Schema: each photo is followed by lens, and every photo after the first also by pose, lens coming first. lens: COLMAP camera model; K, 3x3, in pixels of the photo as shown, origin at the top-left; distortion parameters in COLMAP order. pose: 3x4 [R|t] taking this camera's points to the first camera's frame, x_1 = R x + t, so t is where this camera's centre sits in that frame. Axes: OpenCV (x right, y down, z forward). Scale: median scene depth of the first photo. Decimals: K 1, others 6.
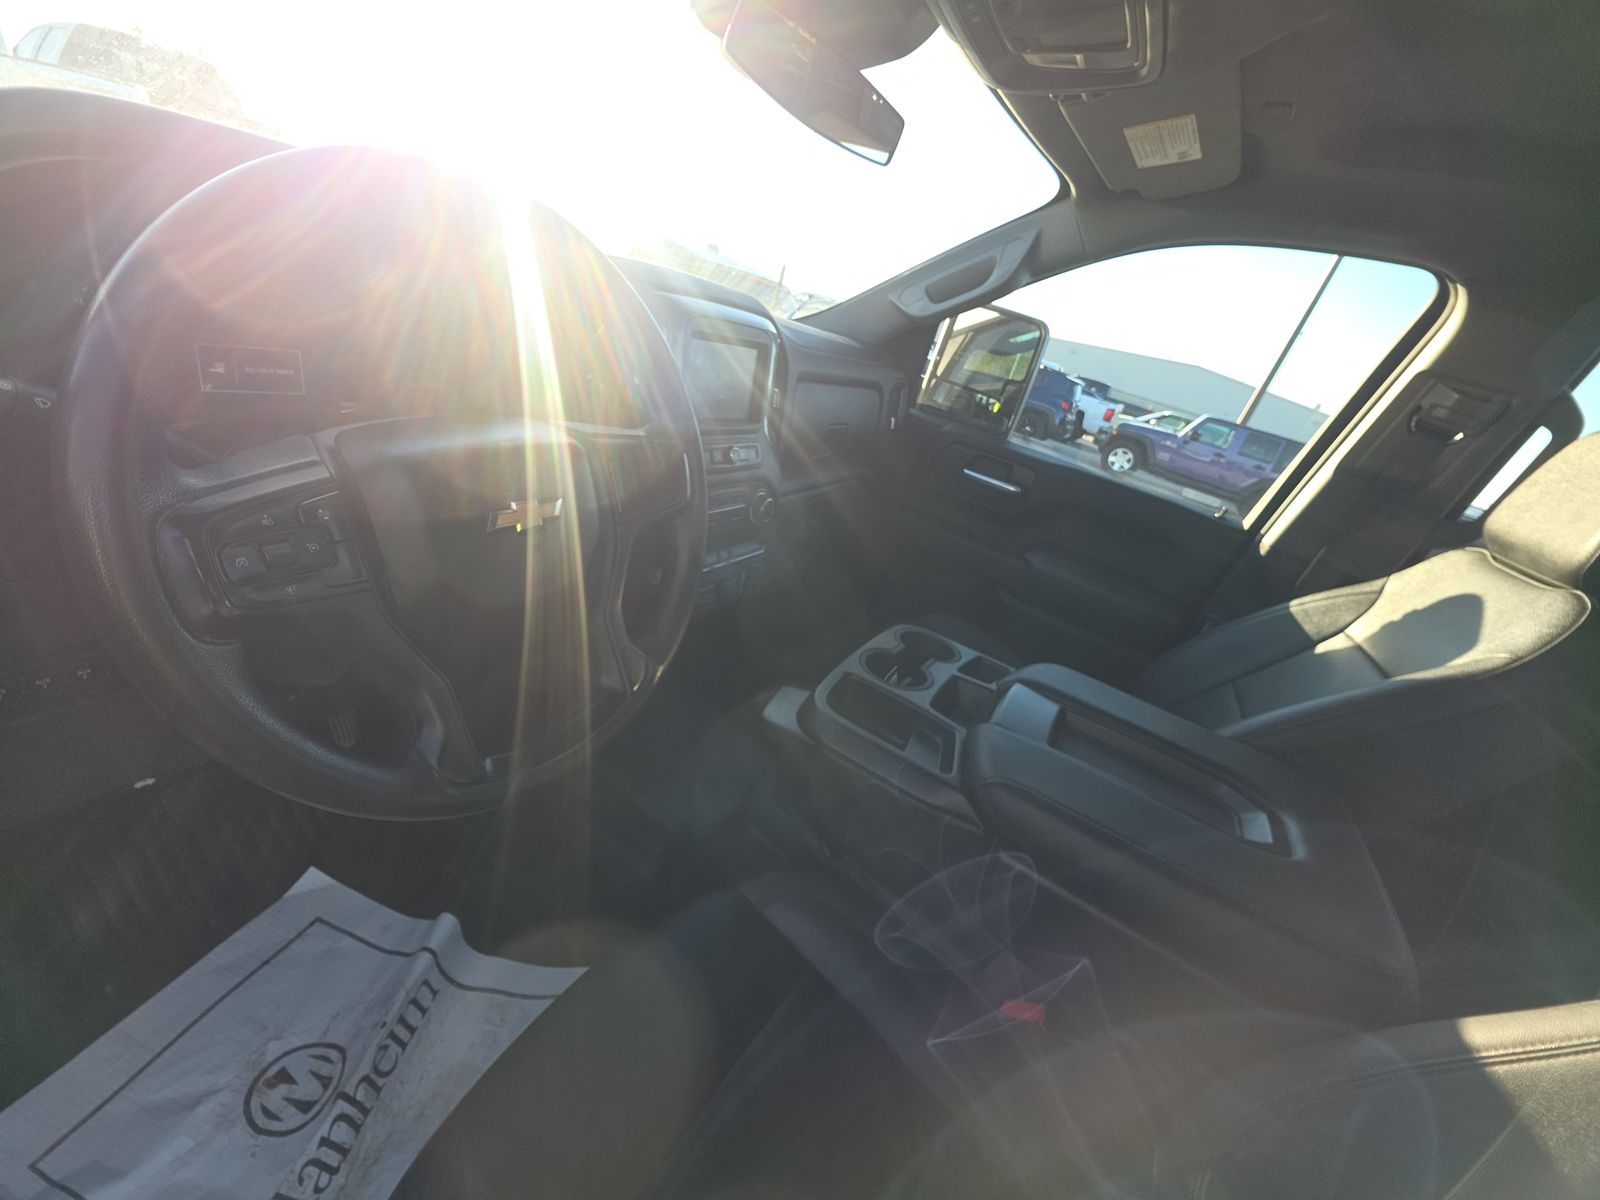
lens RADIAL K [[630.2, 0, 795.0], [0, 630.2, 593.2], [0, 0, 1]] dist [0.011742, -0.008304]
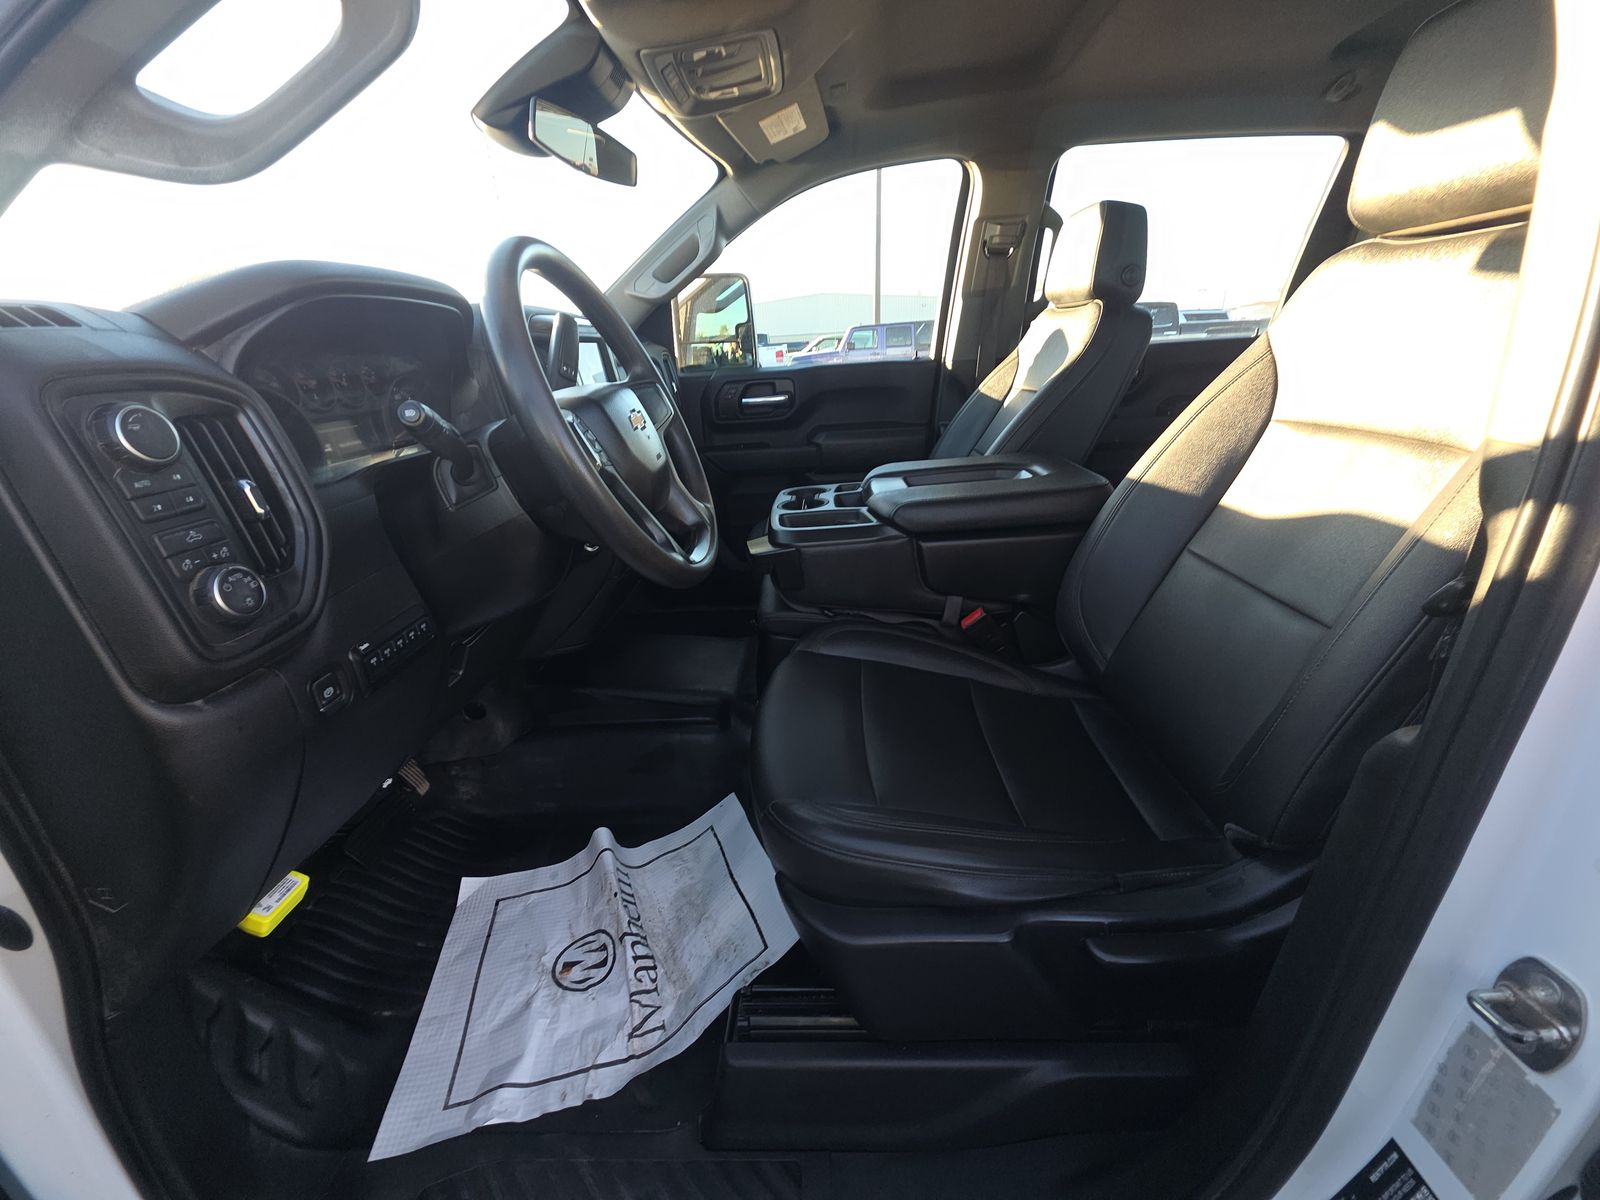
lens RADIAL K [[649.0, 0, 782.4], [0, 649.0, 609.6], [0, 0, 1]] dist [0.011946, -0.008625]
pose [[0.829904, -0.464880, 0.308456, -0.357527], [0.465490, 0.881742, 0.076484, 0.154112], [-0.307535, 0.080109, 0.948159, -0.311271]]
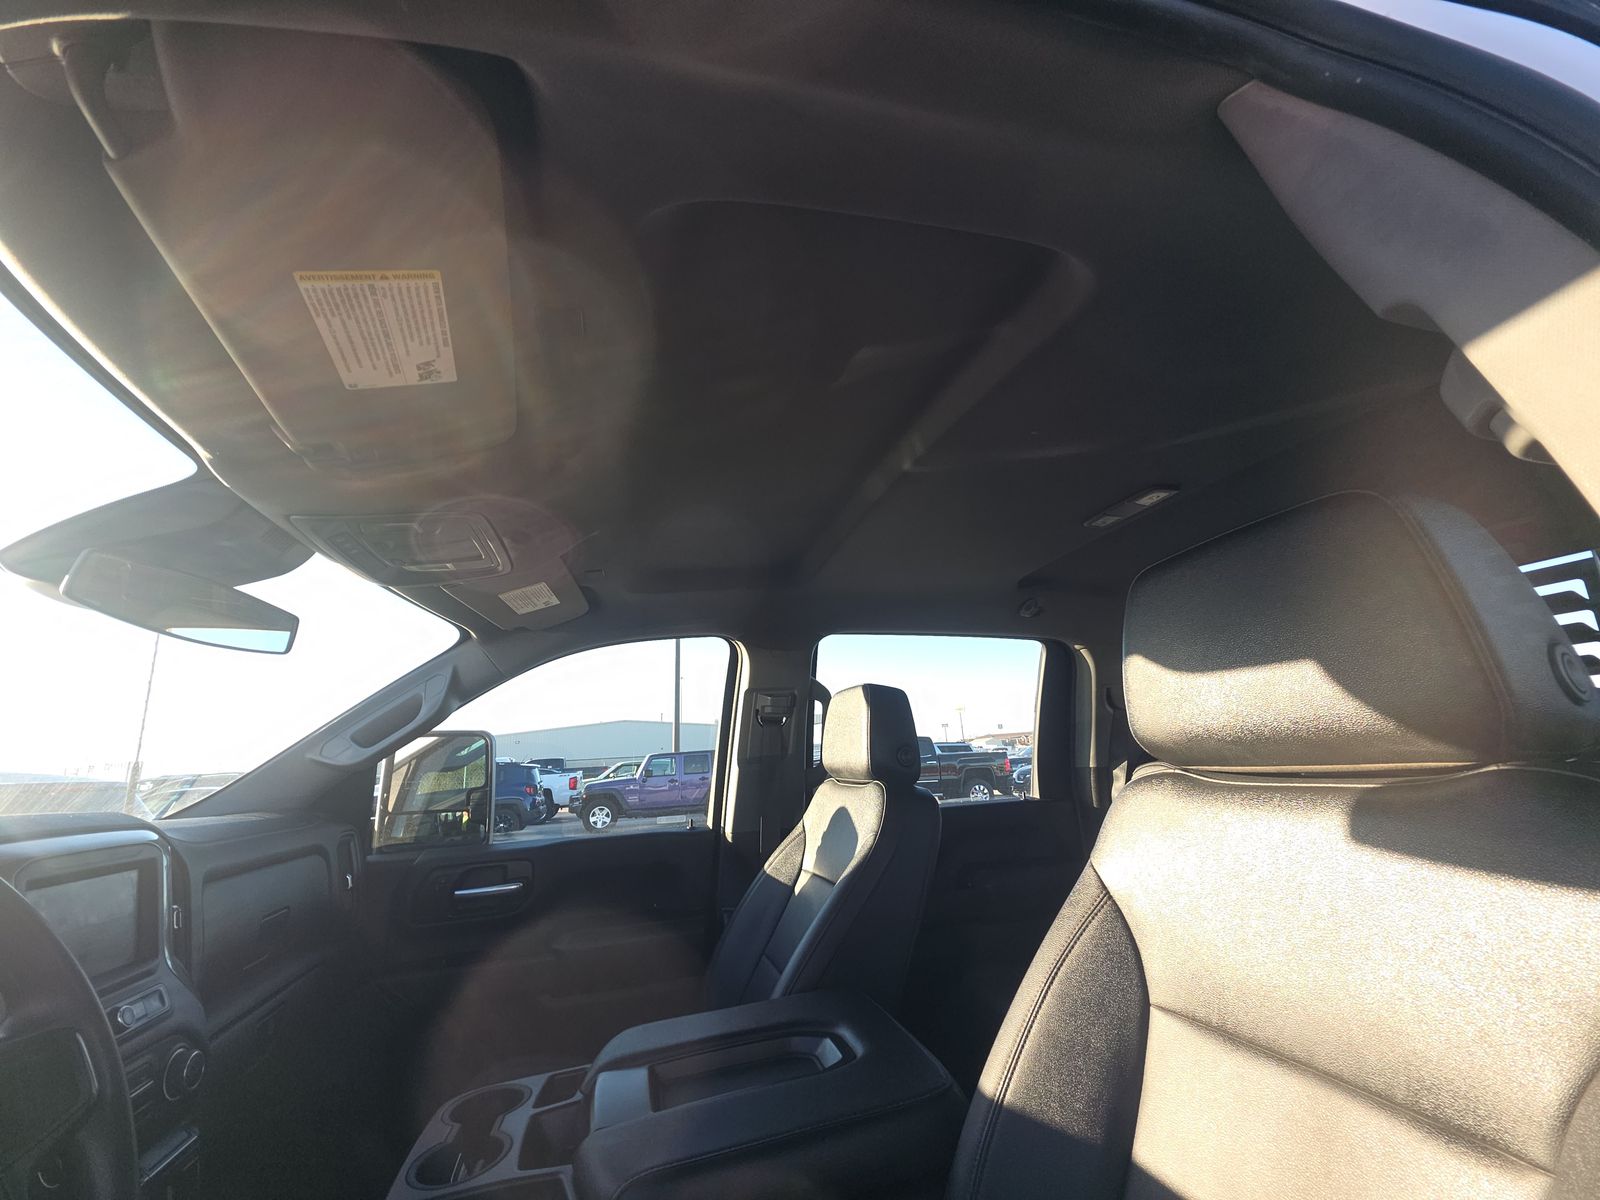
lens RADIAL K [[630.2, 0, 795.0], [0, 630.2, 593.2], [0, 0, 1]] dist [0.011742, -0.008304]
pose [[0.656542, -0.125788, 0.743728, -0.054347], [0.519117, 0.790695, -0.324530, 0.025042], [-0.547240, 0.599149, 0.584422, -0.111991]]
